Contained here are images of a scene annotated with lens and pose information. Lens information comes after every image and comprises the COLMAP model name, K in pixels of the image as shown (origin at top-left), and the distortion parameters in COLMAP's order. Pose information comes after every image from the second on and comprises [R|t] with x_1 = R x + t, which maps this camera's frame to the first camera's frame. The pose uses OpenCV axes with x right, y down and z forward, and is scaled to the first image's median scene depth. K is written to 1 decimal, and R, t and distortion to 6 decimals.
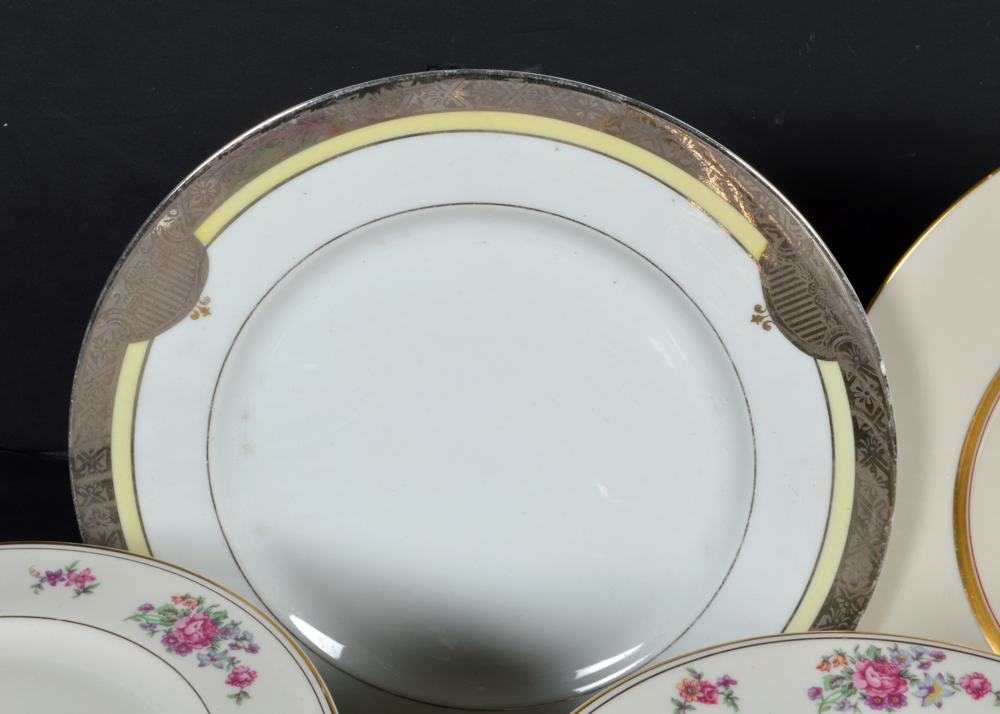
lens RADIAL K [[1540.8, 0, 494.6], [0, 1540.8, 363.1], [0, 0, 1]] dist [-0.036451, 0.000000]
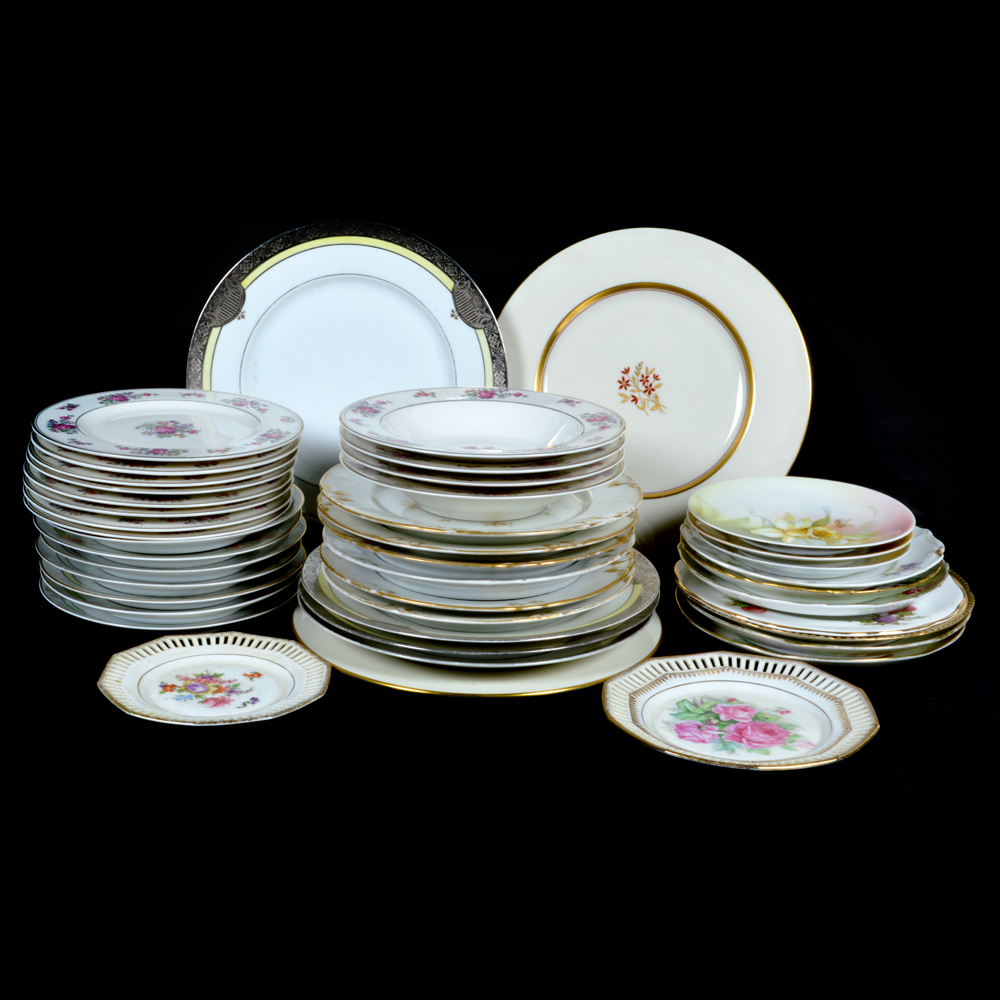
lens RADIAL K [[1525.3, 0, 500.2], [0, 1525.3, 498.6], [0, 0, 1]] dist [-0.077581, 0.000000]
pose [[0.995975, -0.003994, 0.089546, 0.015704], [0.027487, 0.964484, -0.262706, 1.054774], [-0.085316, 0.264110, 0.960712, -1.583968]]
